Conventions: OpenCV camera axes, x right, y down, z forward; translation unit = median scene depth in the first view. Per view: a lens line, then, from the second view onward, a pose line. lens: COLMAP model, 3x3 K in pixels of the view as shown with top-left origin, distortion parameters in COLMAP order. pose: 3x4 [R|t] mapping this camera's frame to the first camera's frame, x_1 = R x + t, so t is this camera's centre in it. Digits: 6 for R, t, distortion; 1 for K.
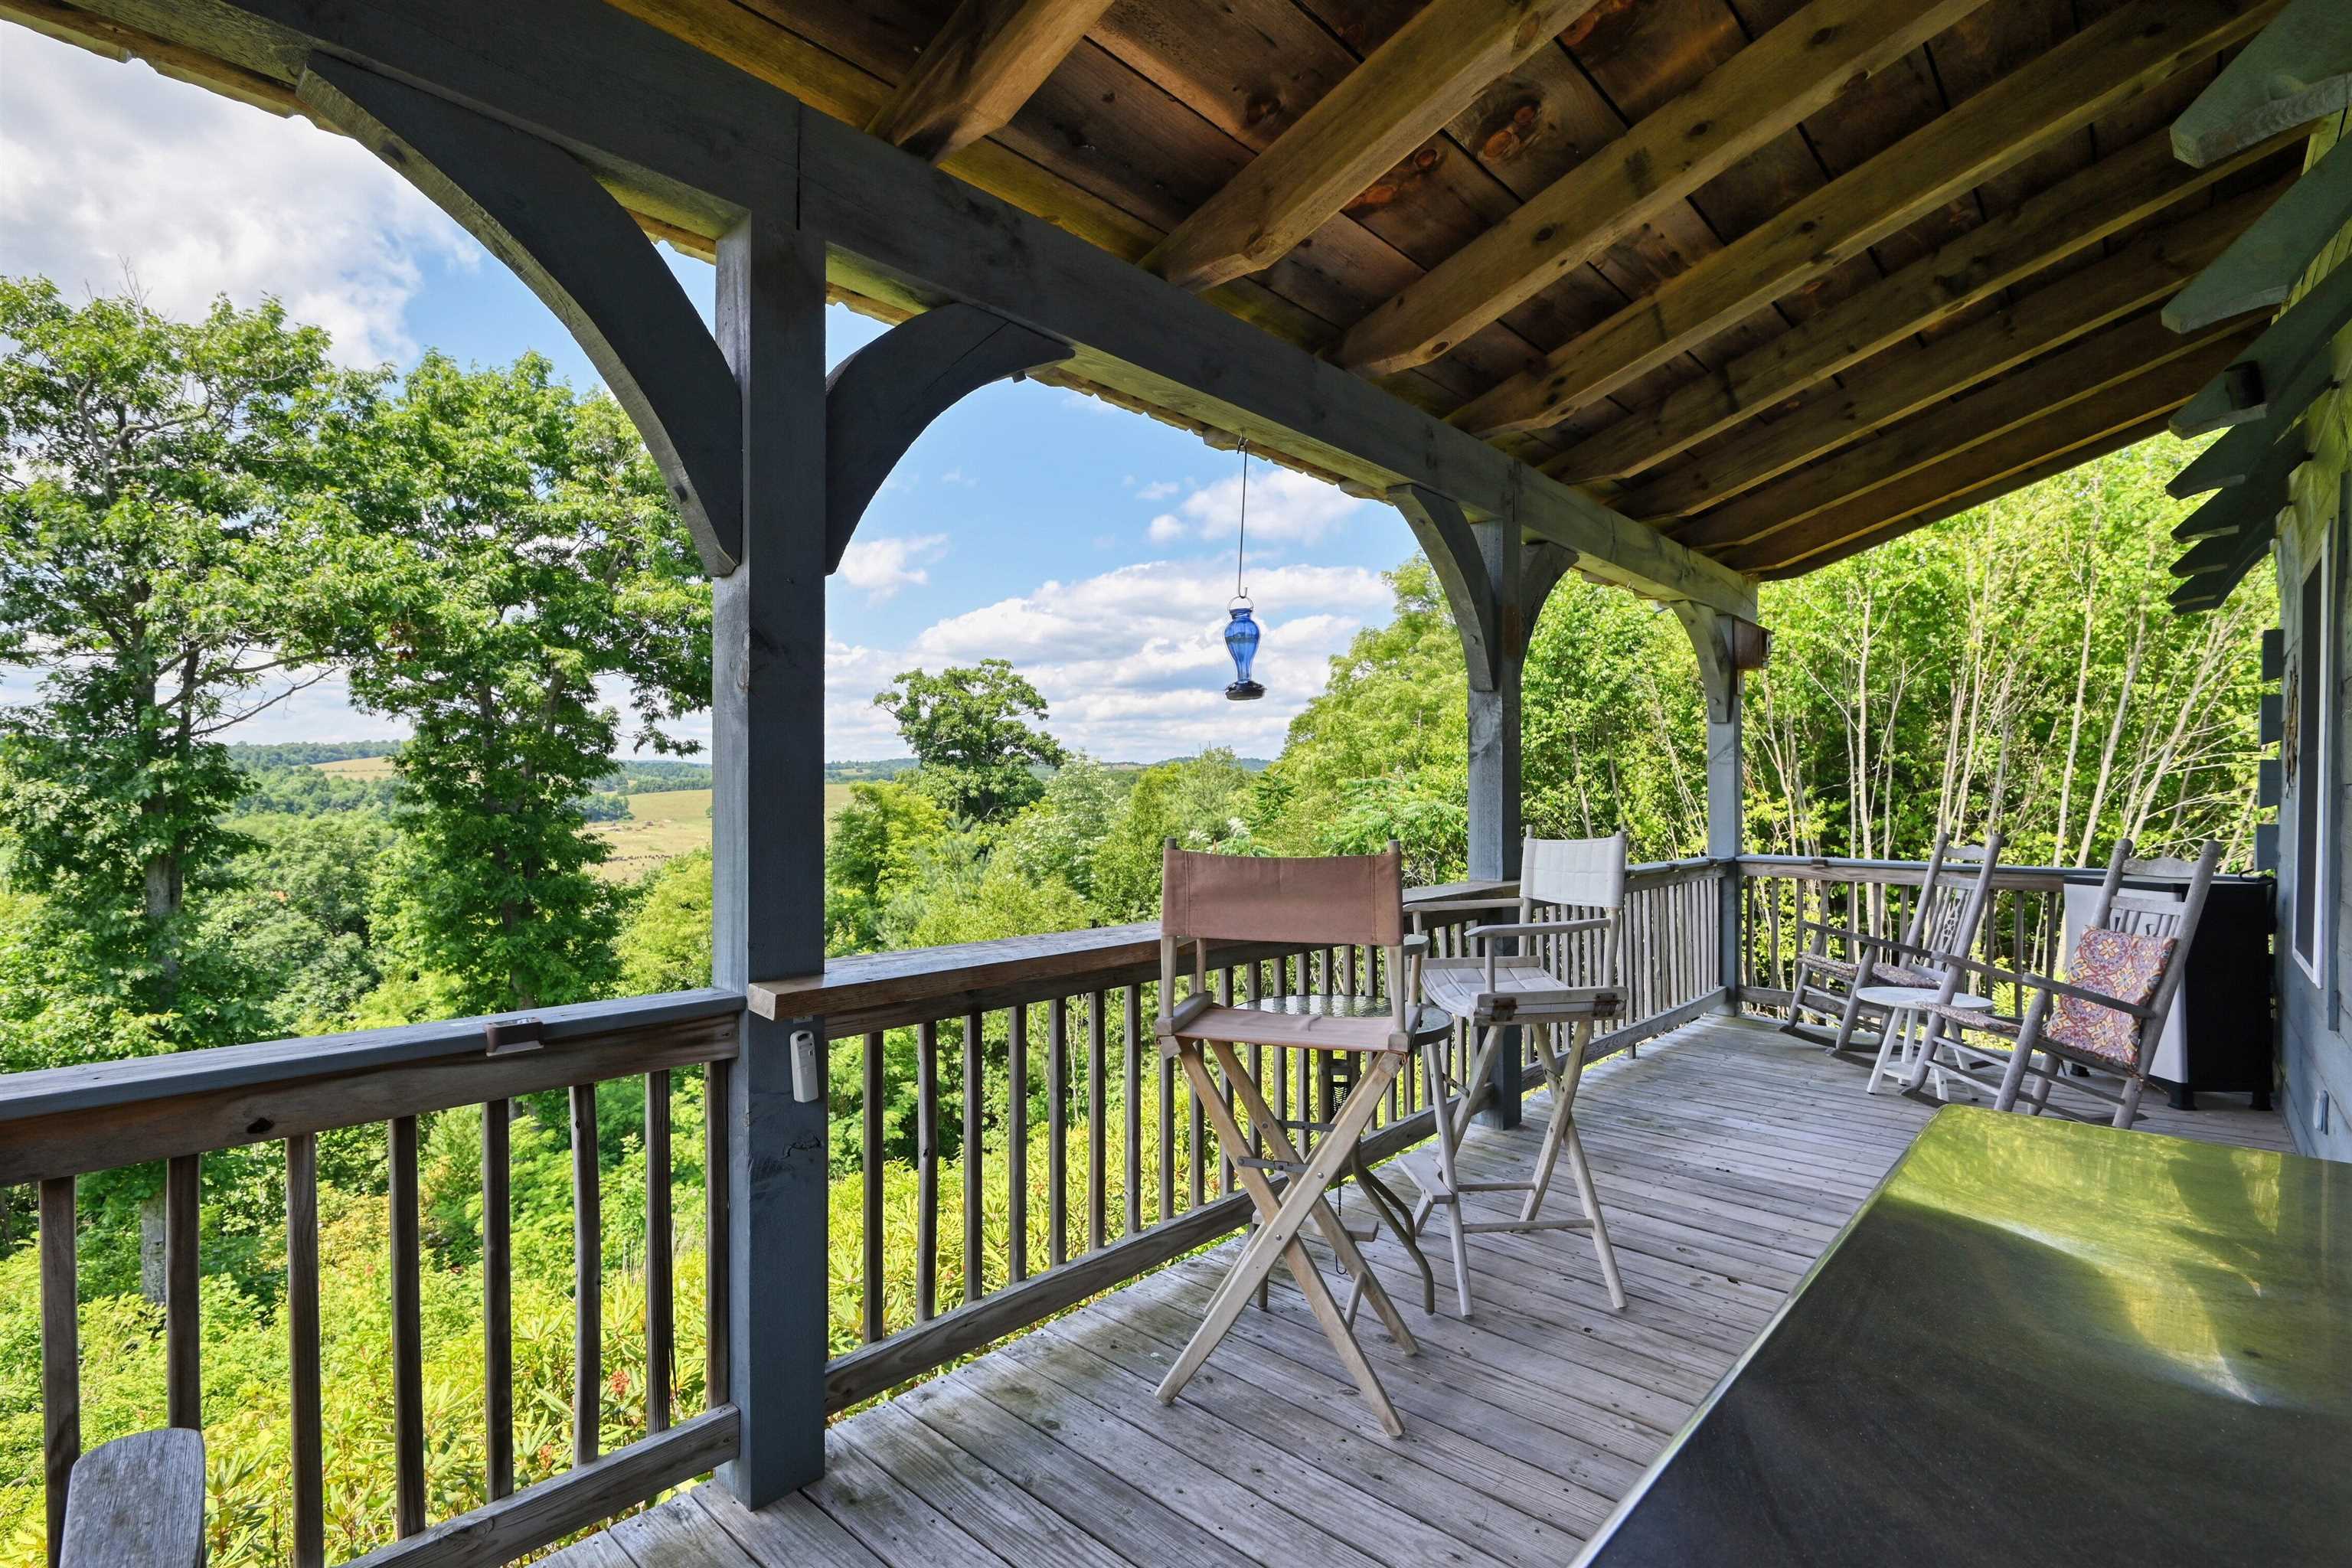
lens RADIAL K [[1087.0, 0, 1170.0], [0, 1087.0, 788.2], [0, 0, 1]] dist [0.002296, -0.010826]
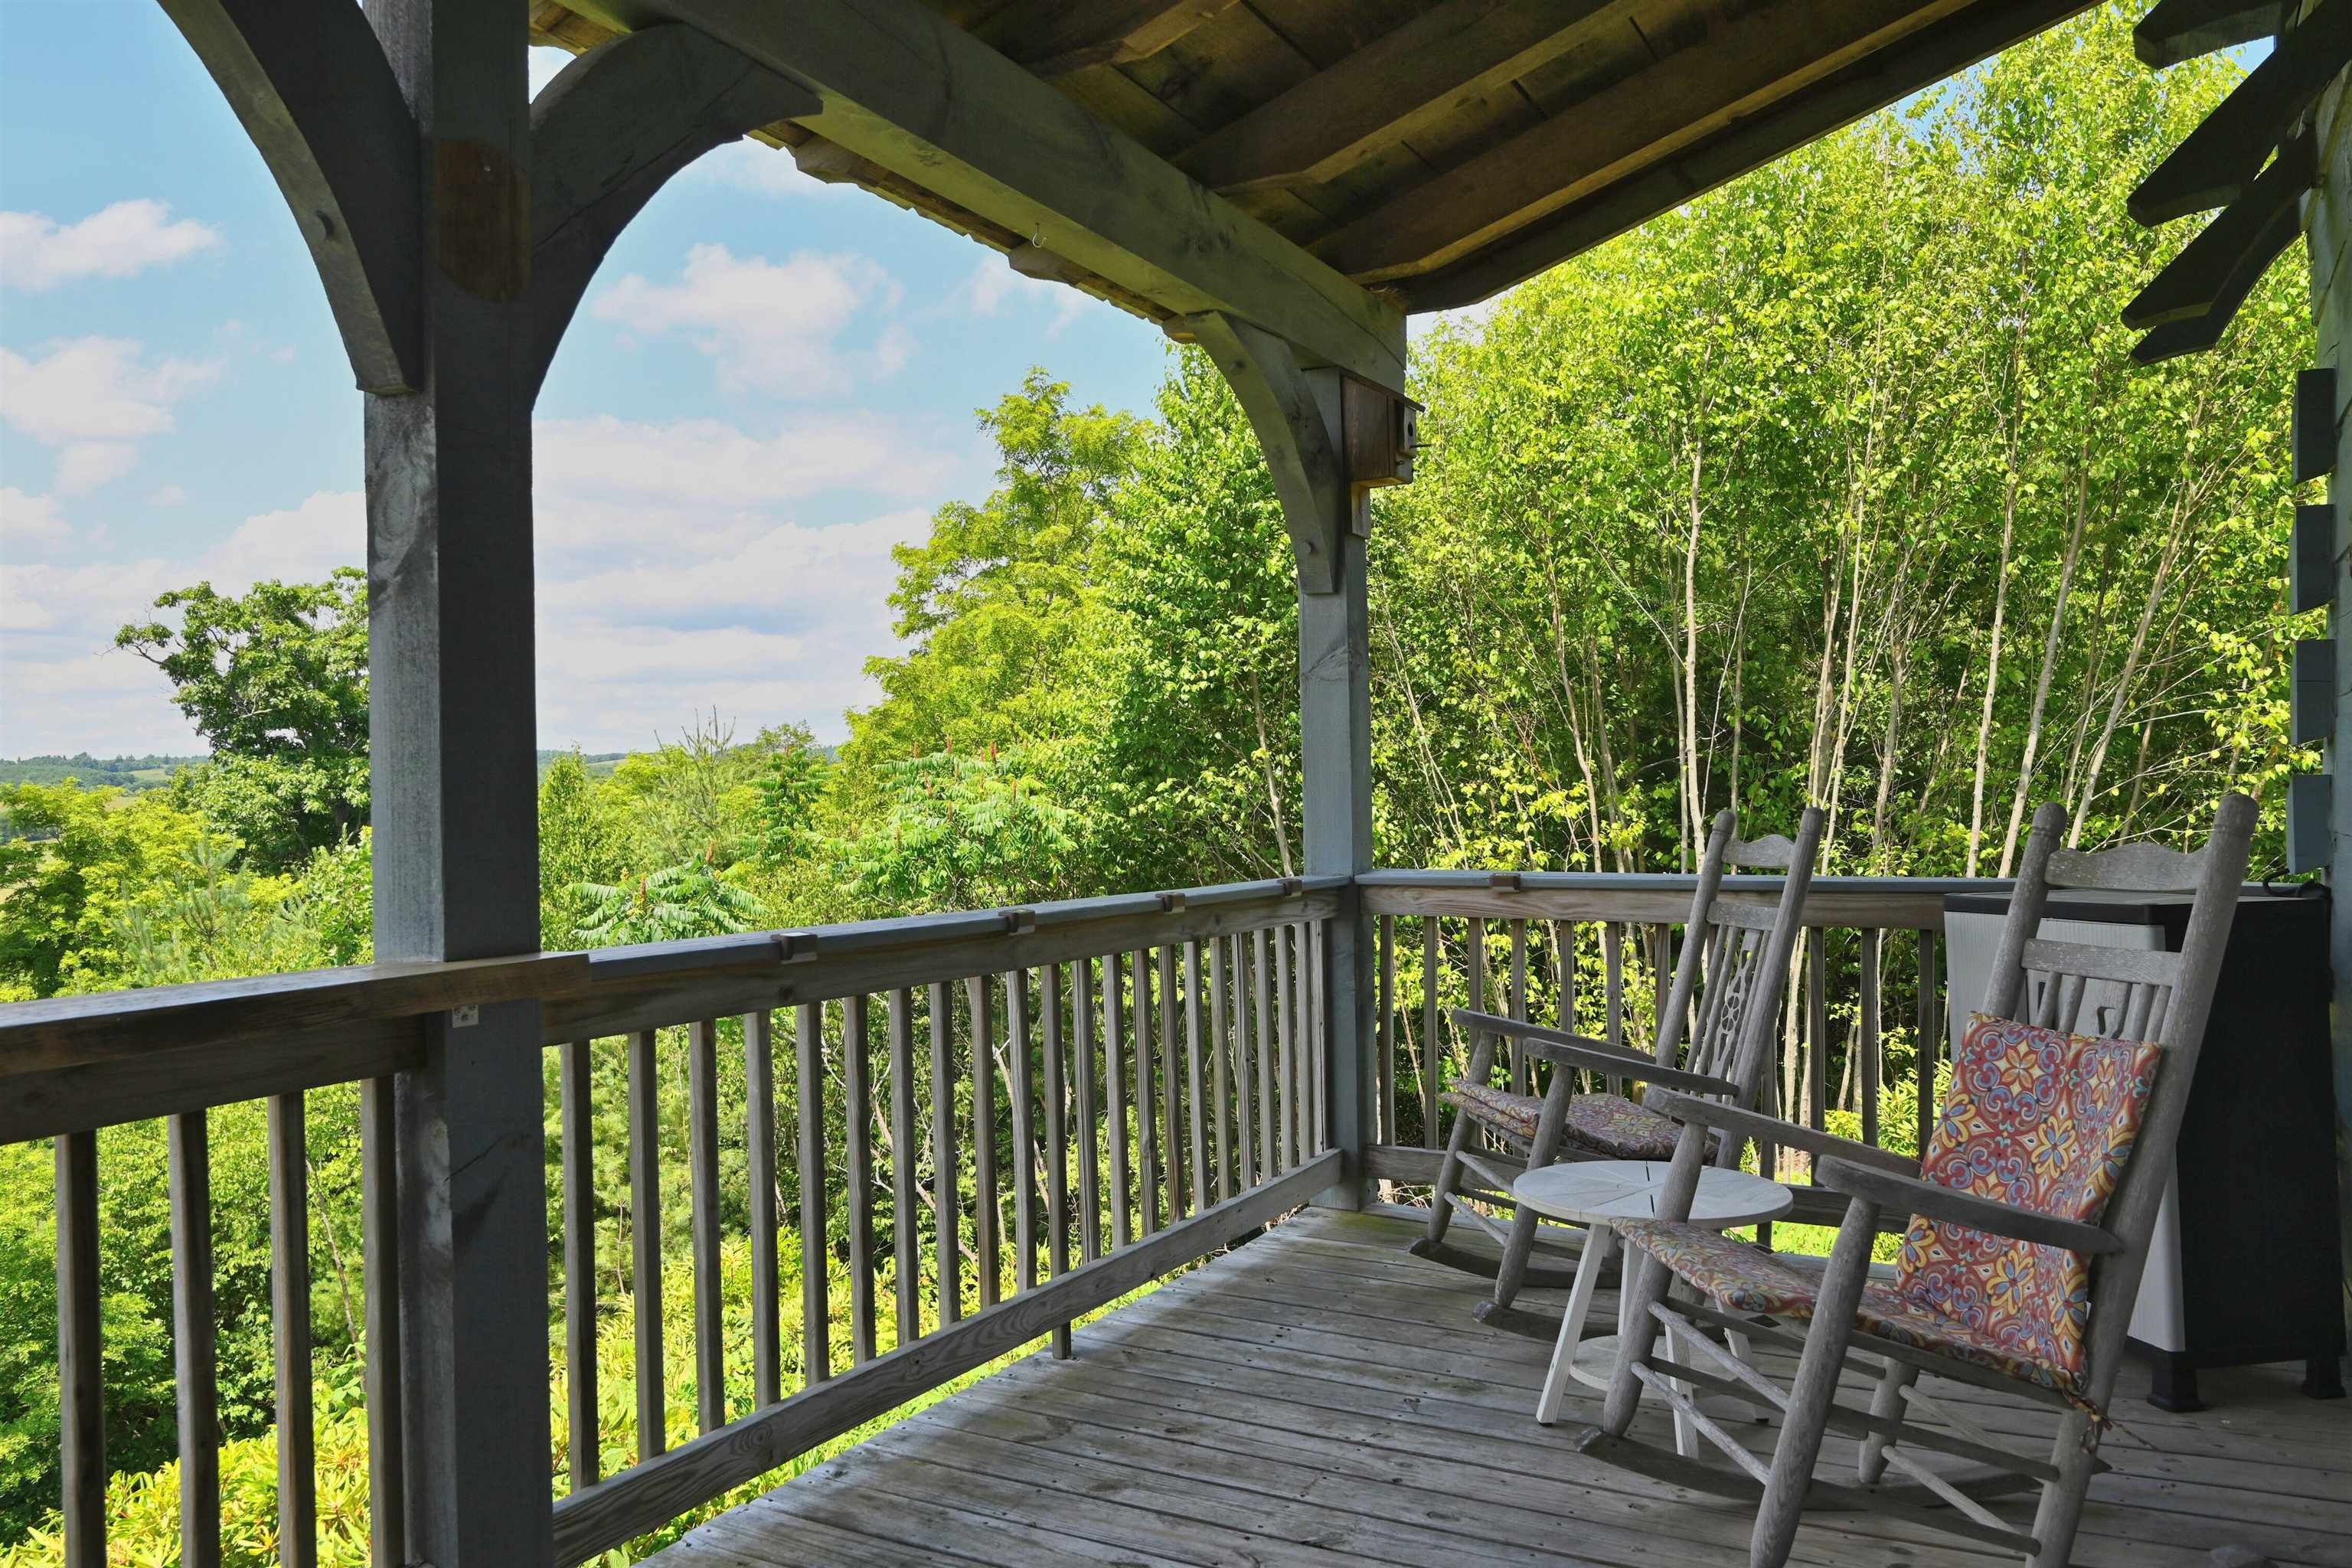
lens RADIAL K [[1742.7, 0, 1157.8], [0, 1742.7, 773.7], [0, 0, 1]] dist [0.006764, -0.005359]
pose [[0.970503, -0.013527, 0.240710, 0.099327], [0.015923, 0.999841, -0.008015, 0.009207], [-0.240563, 0.011611, 0.970564, 0.110028]]
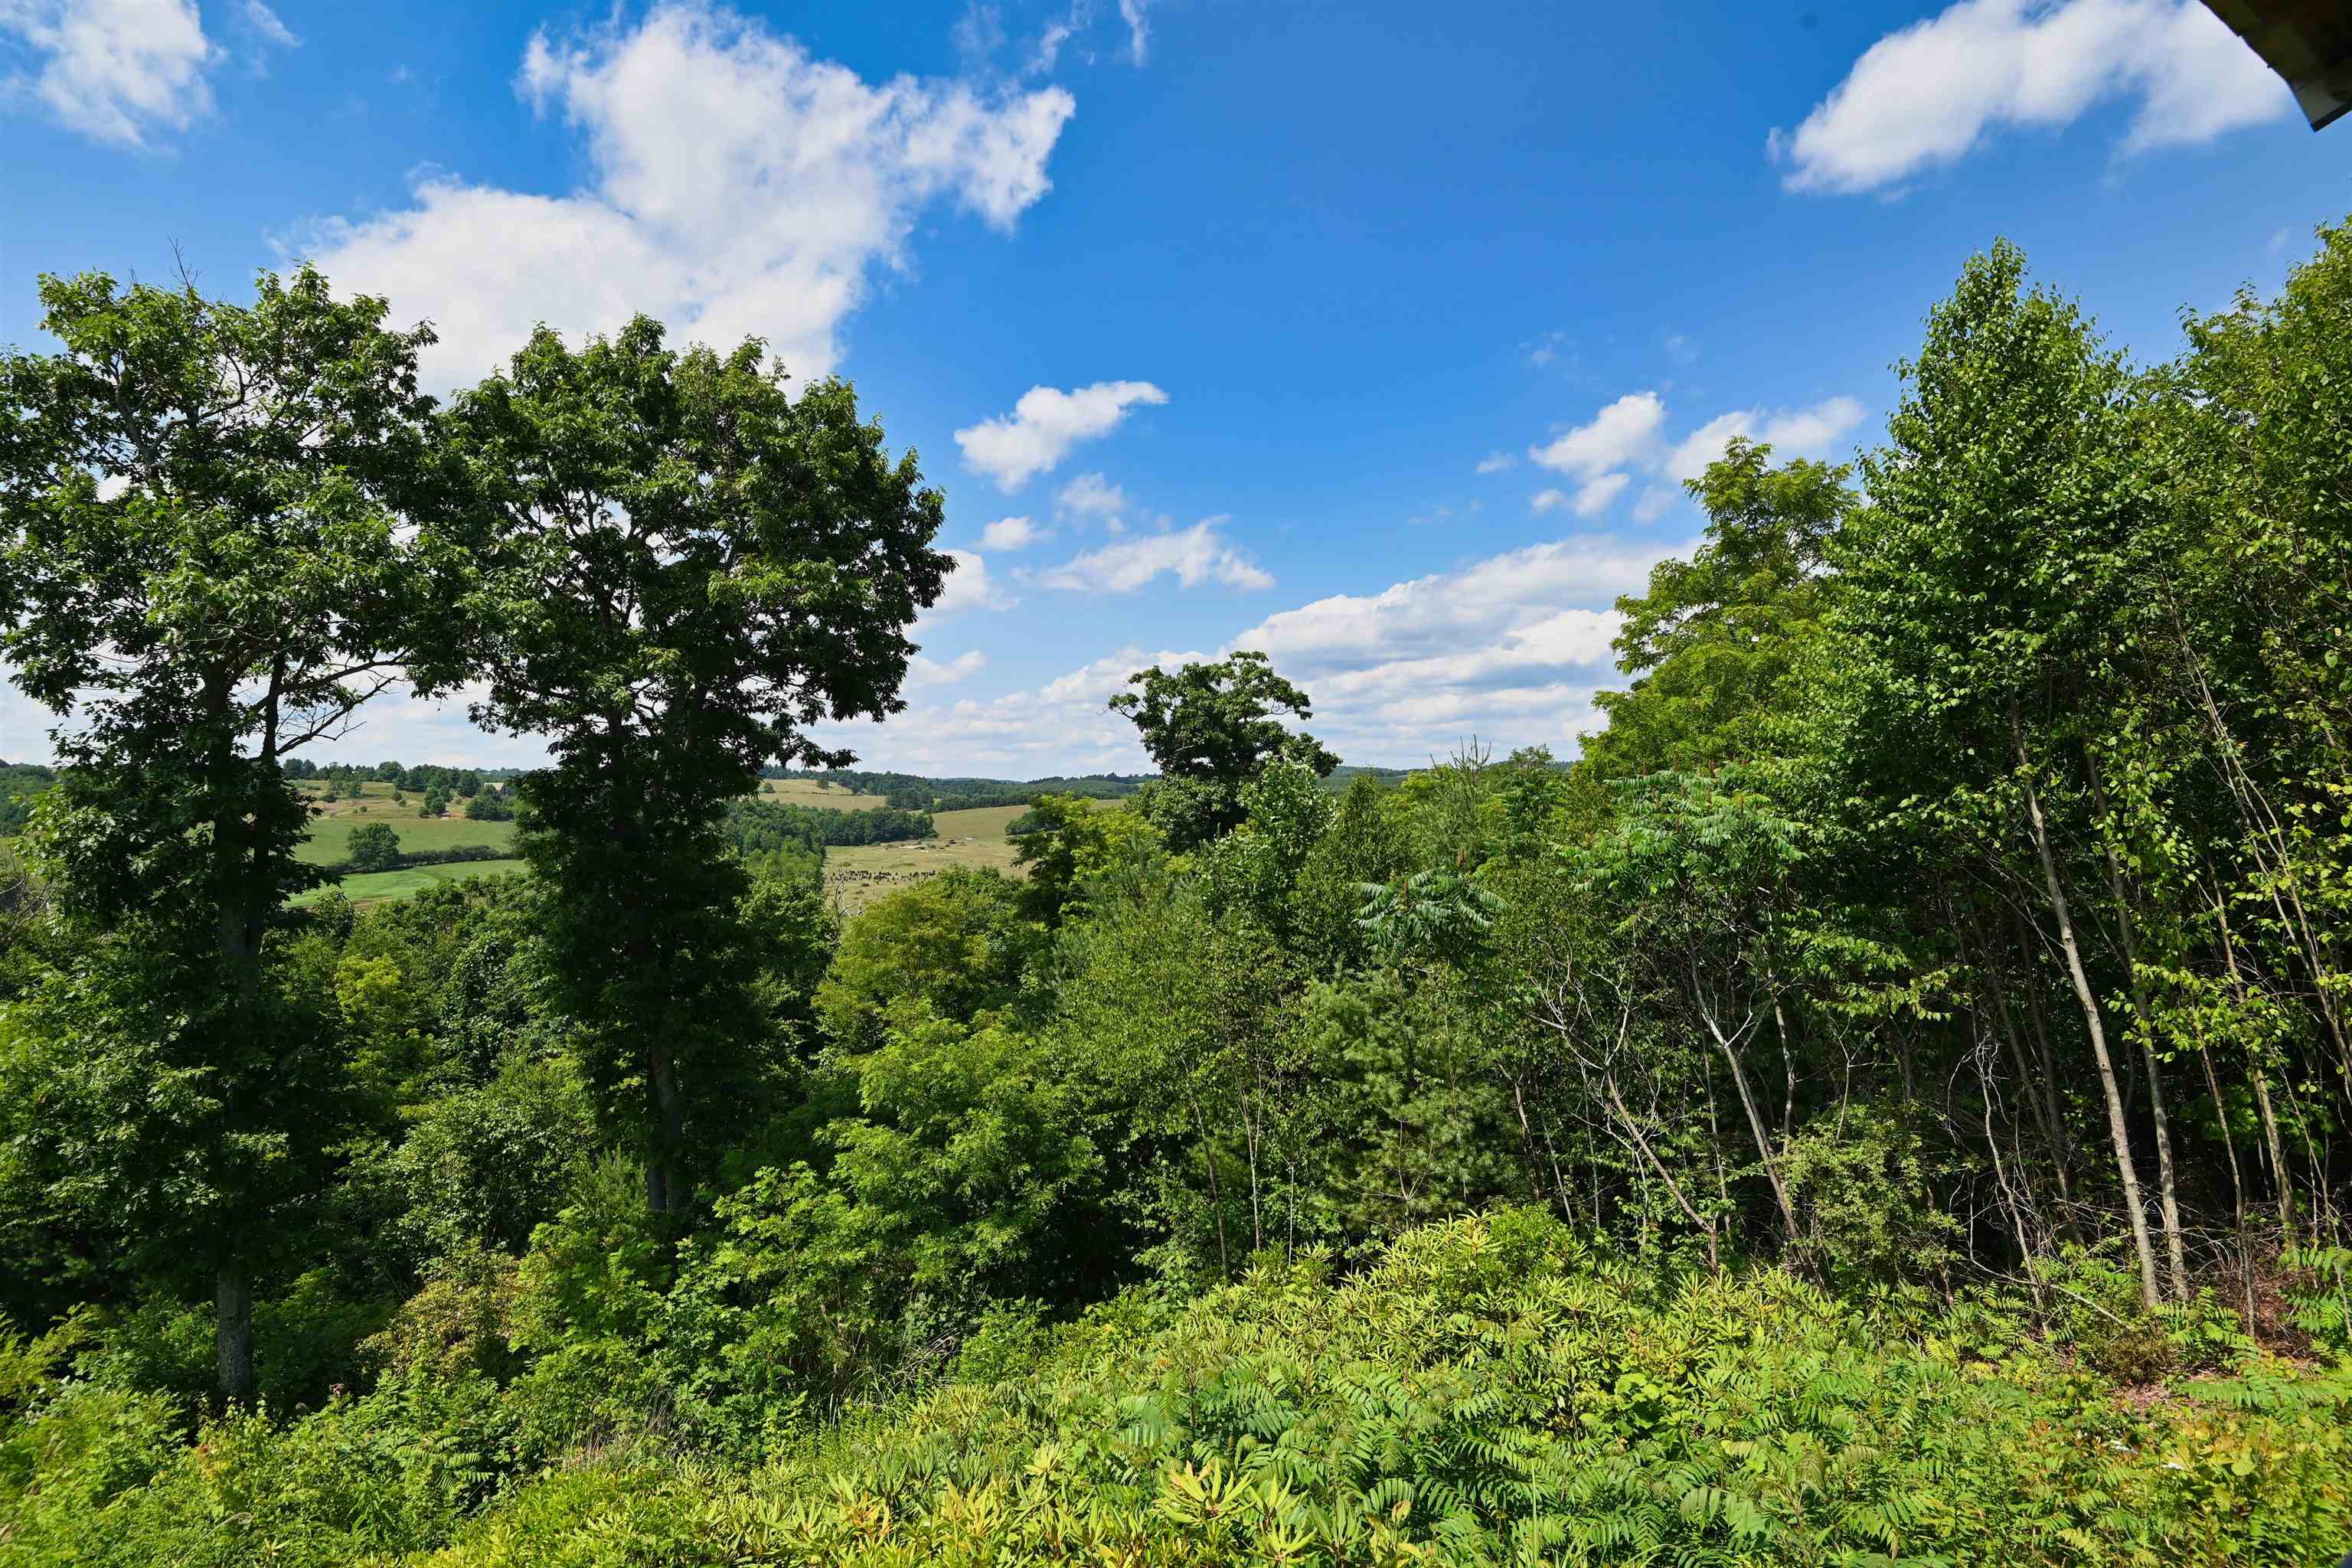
lens RADIAL K [[1197.2, 0, 1160.5], [0, 1197.2, 787.6], [0, 0, 1]] dist [0.000324, -0.014176]
pose [[0.964472, -0.020585, -0.263382, 0.107719], [0.018051, 0.999765, -0.012038, 0.000685], [0.263567, 0.006856, 0.964617, 0.287841]]
